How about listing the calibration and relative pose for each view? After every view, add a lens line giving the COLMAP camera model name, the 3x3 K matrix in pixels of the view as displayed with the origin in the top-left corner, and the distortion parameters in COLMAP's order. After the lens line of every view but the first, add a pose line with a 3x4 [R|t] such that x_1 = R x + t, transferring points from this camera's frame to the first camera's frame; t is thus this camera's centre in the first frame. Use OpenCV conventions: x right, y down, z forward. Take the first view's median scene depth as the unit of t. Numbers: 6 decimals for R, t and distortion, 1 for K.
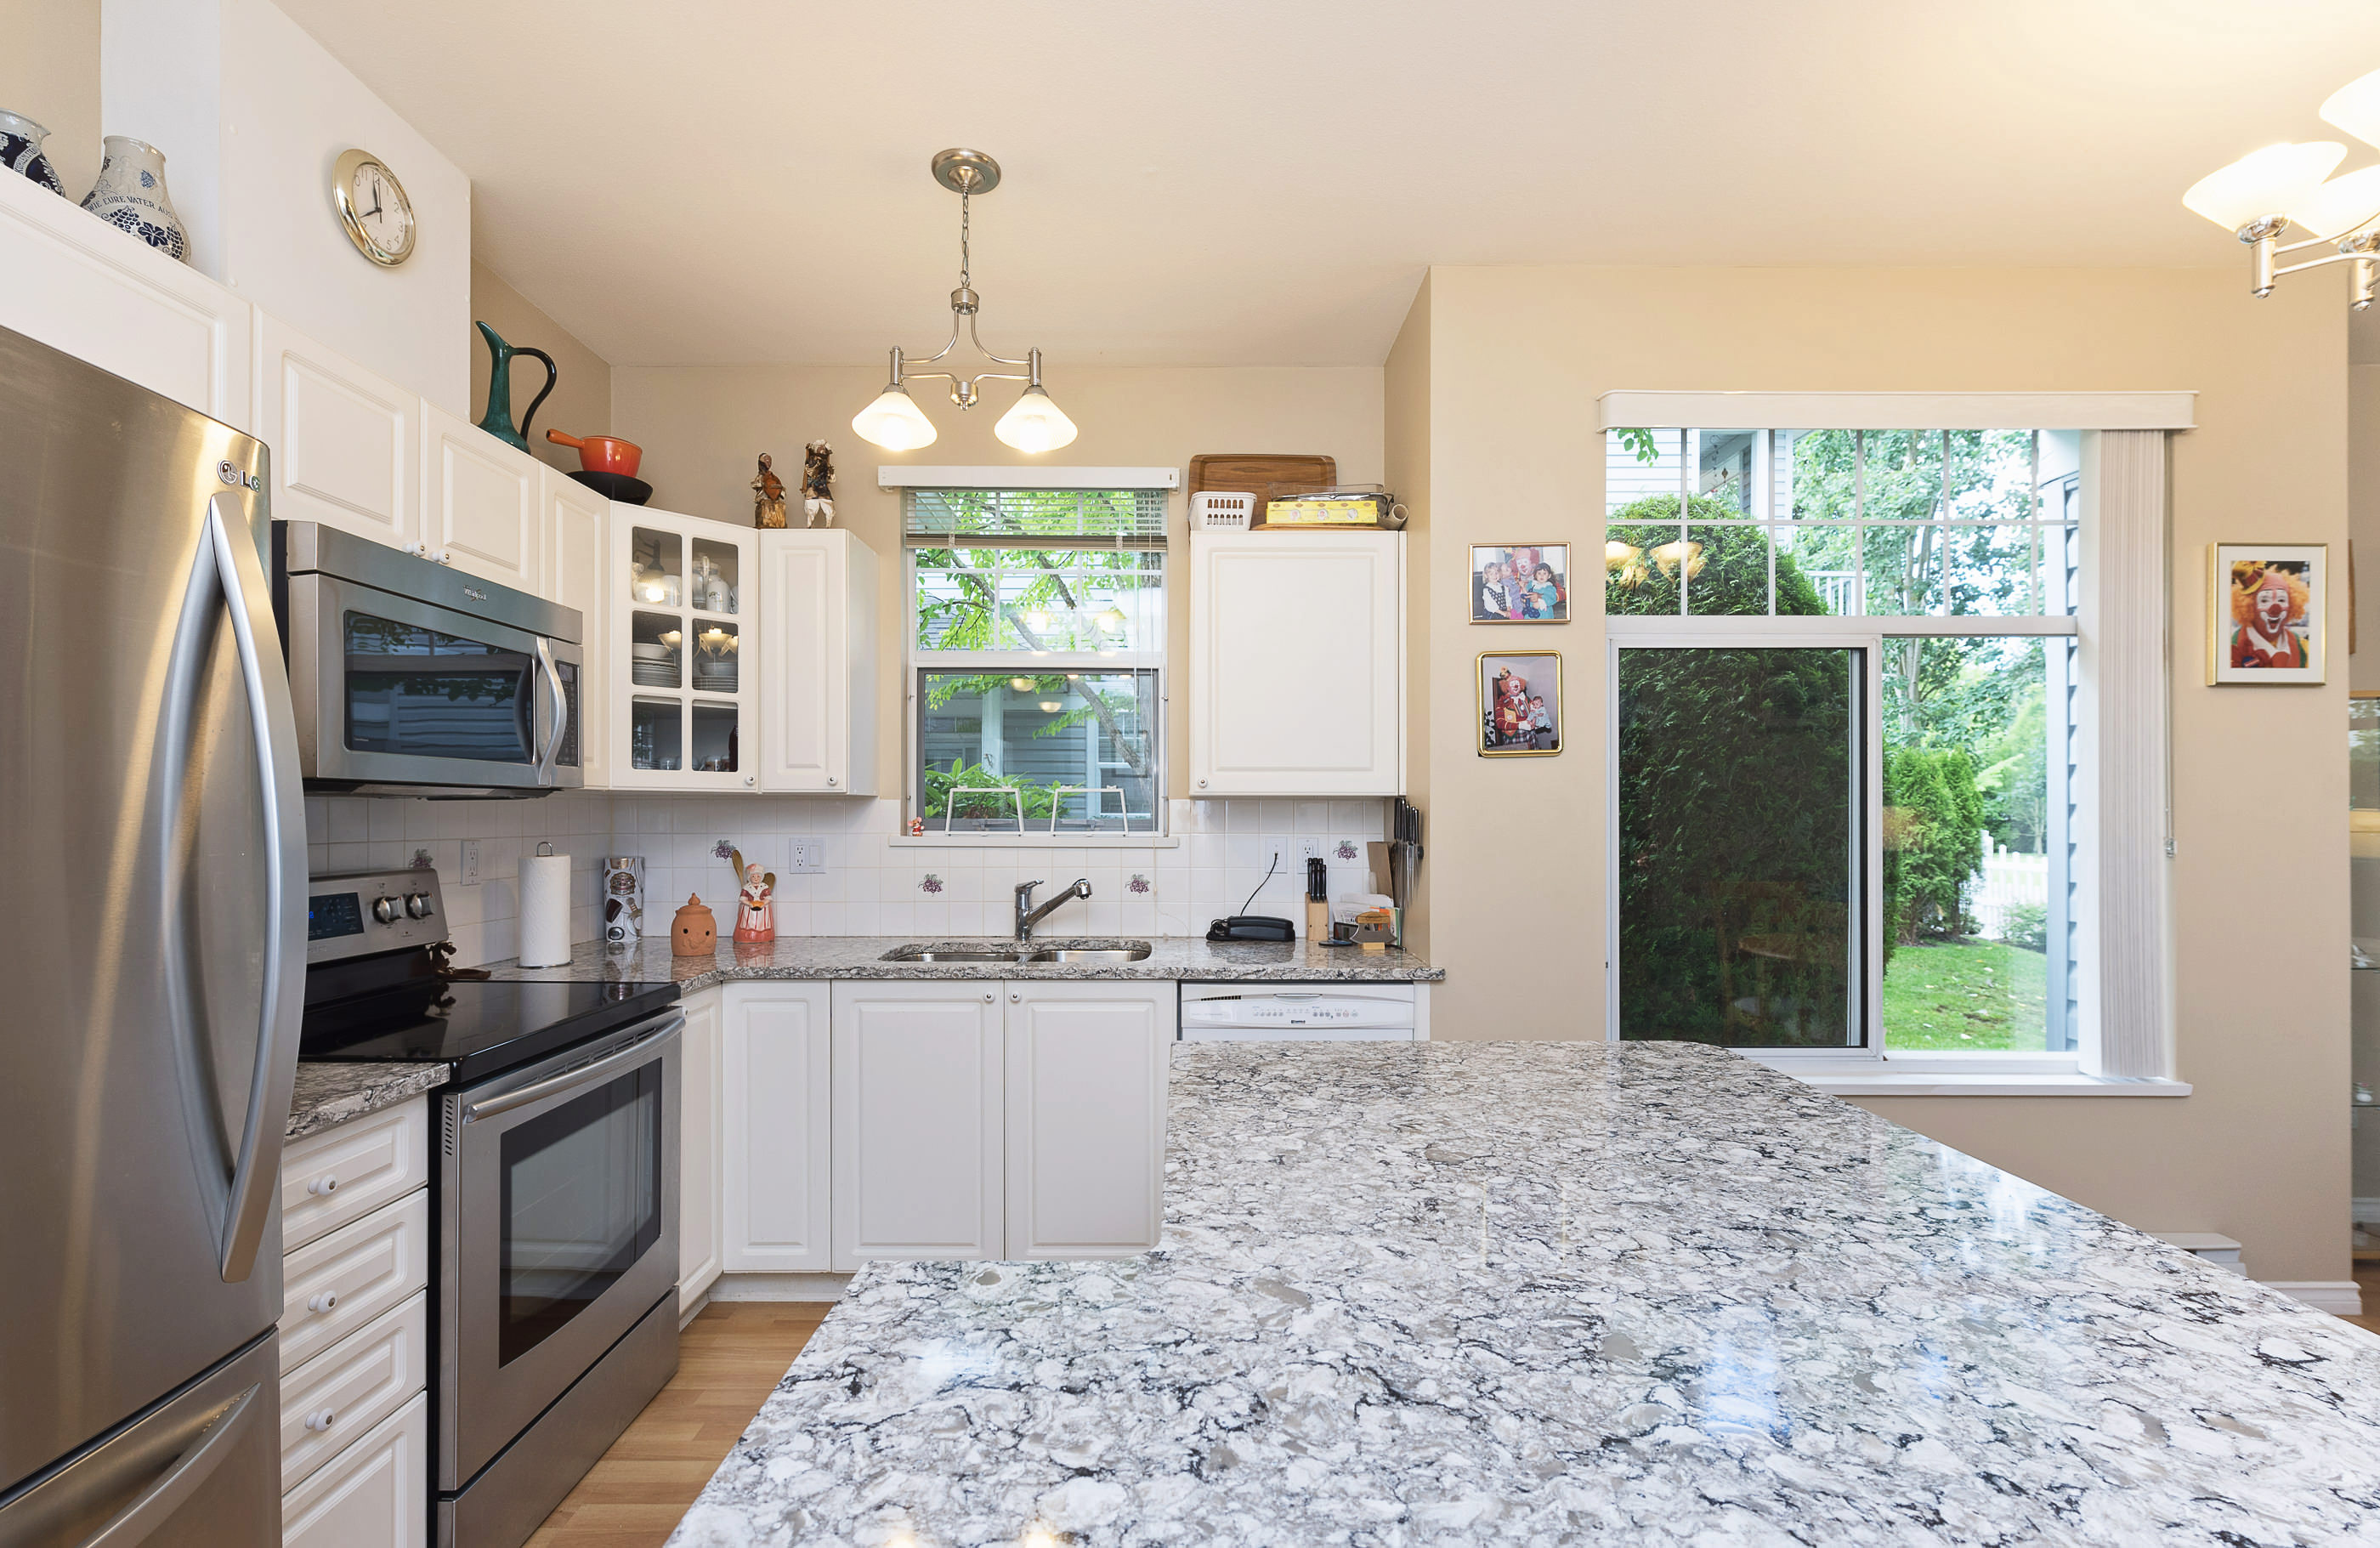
lens RADIAL K [[1049.2, 0, 1170.9], [0, 1049.2, 806.7], [0, 0, 1]] dist [0.002121, -0.000990]
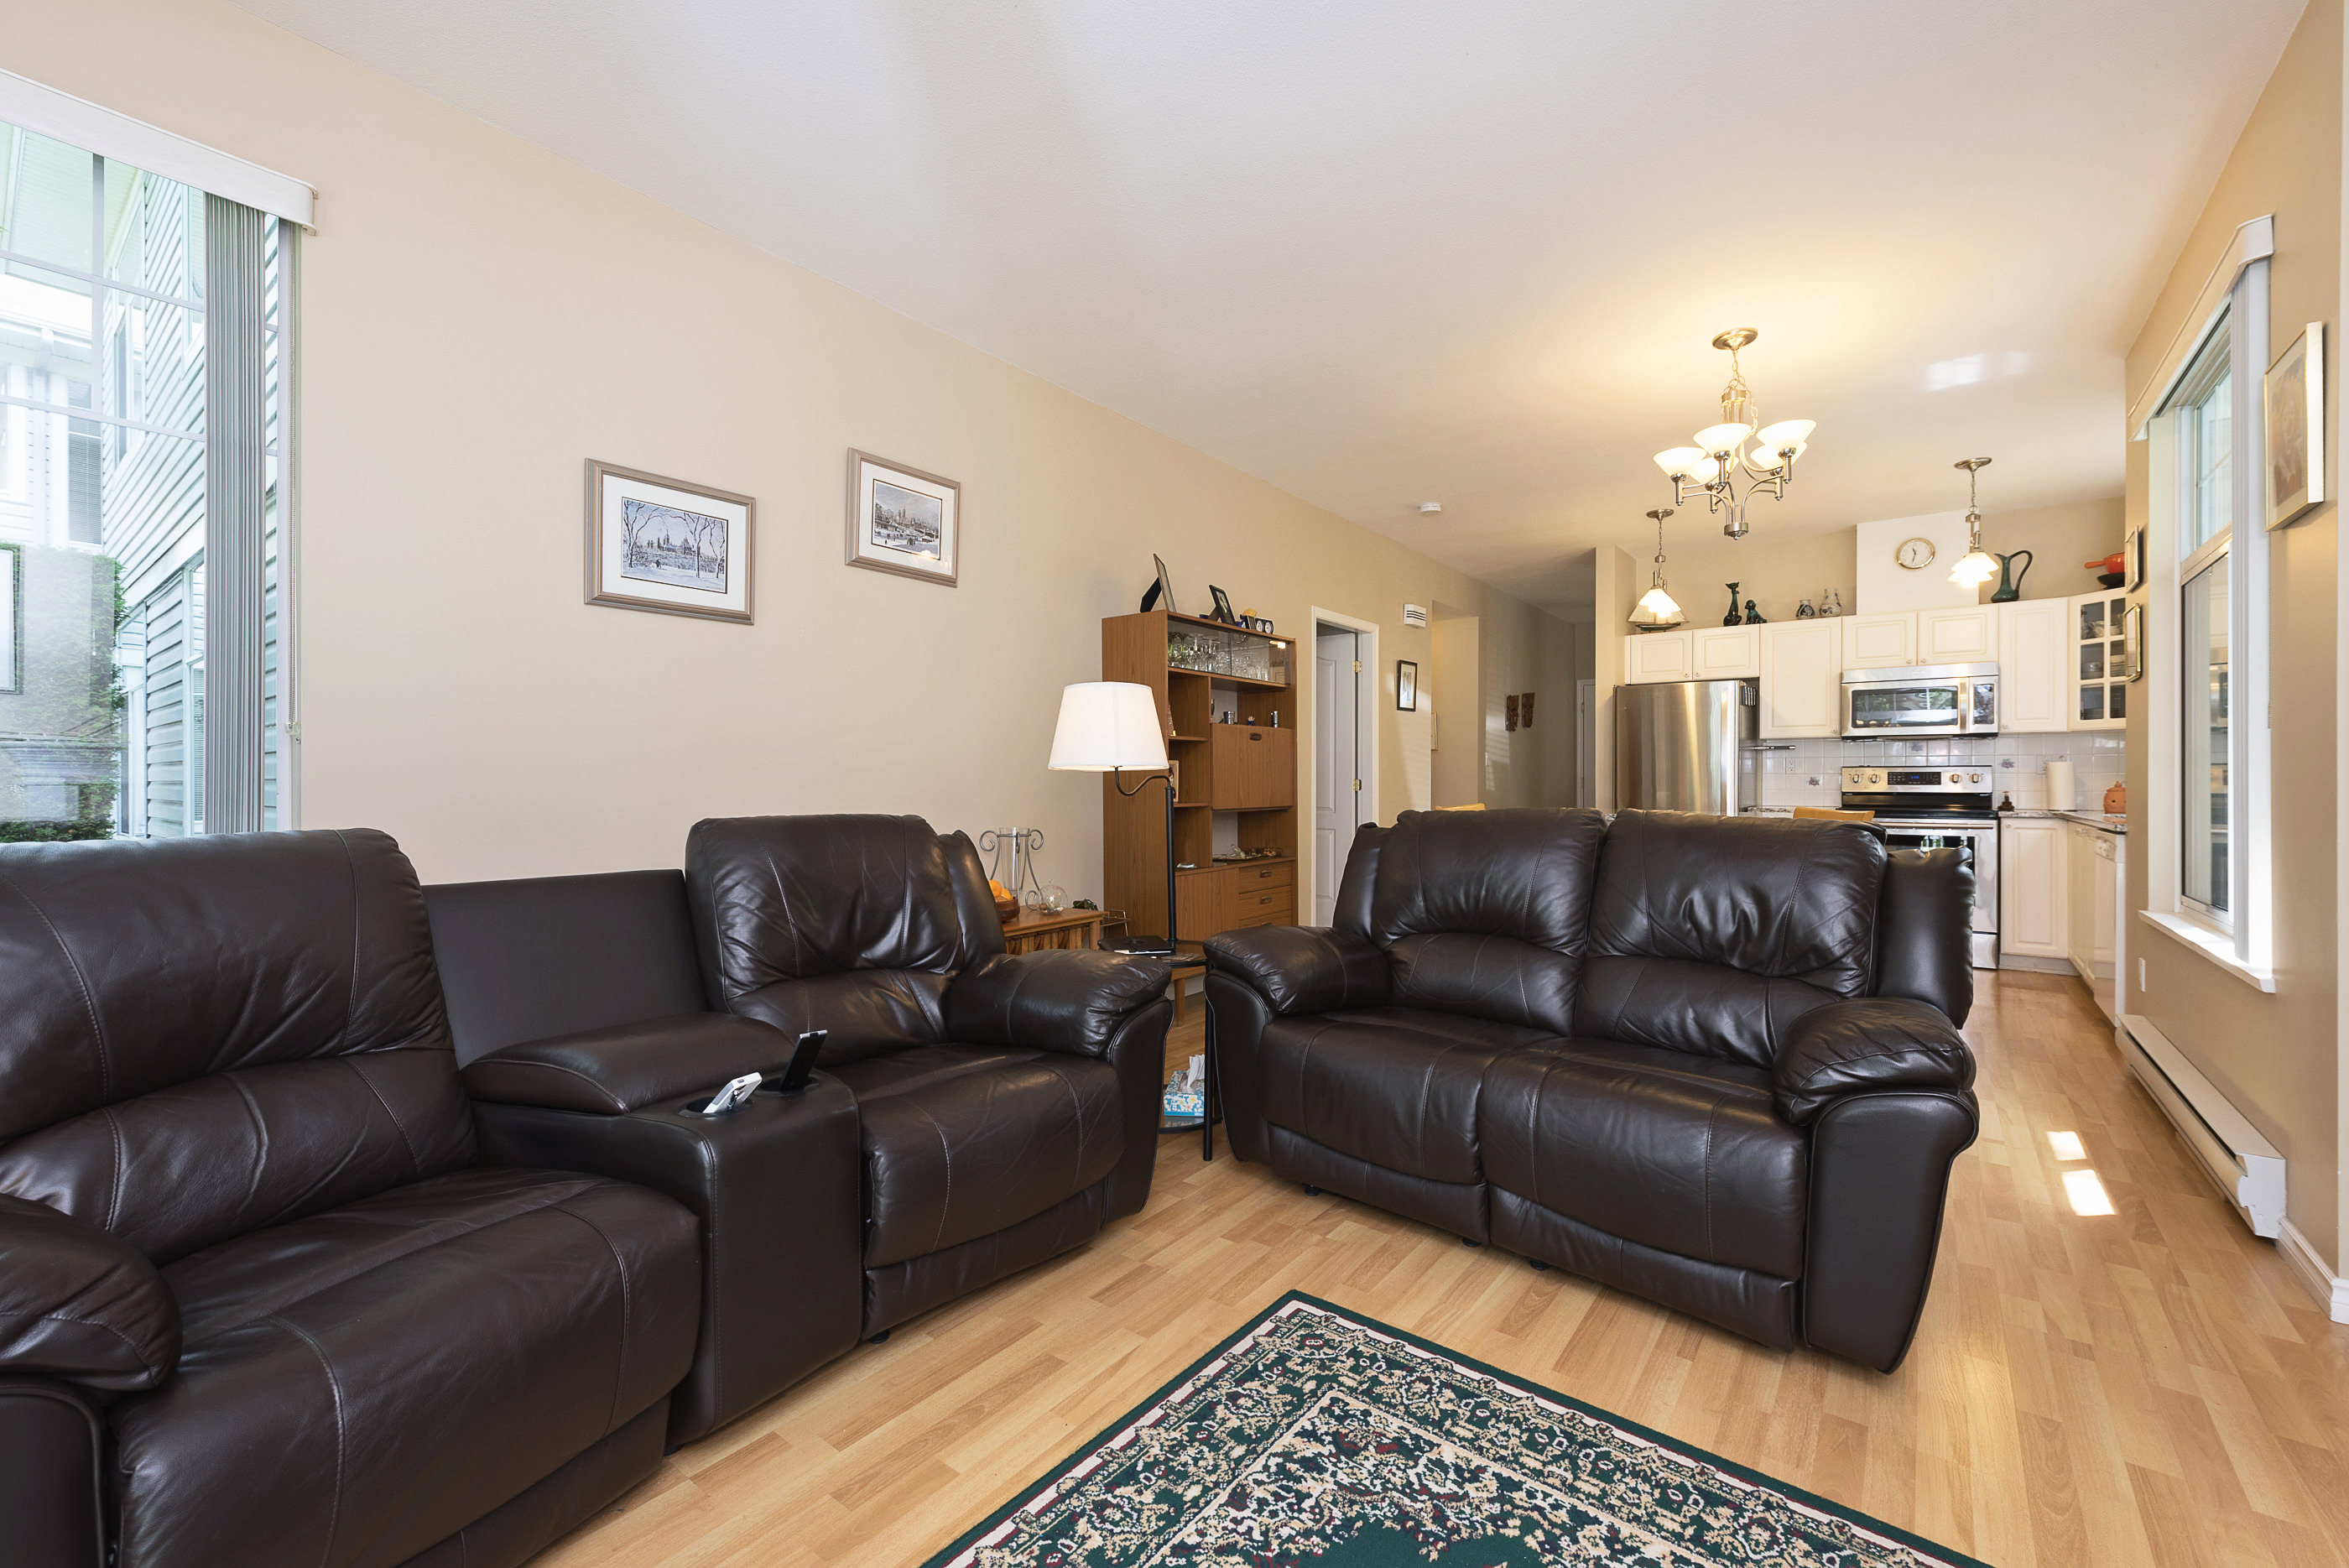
lens RADIAL K [[962.7, 0, 1174.5], [0, 962.7, 784.0], [0, 0, 1]] dist [0.000250, 0.000065]
pose [[-0.612253, -0.003932, -0.790652, 2.582416], [0.002184, 0.999975, -0.006663, 0.120652], [0.790659, -0.005806, -0.612230, 0.901480]]
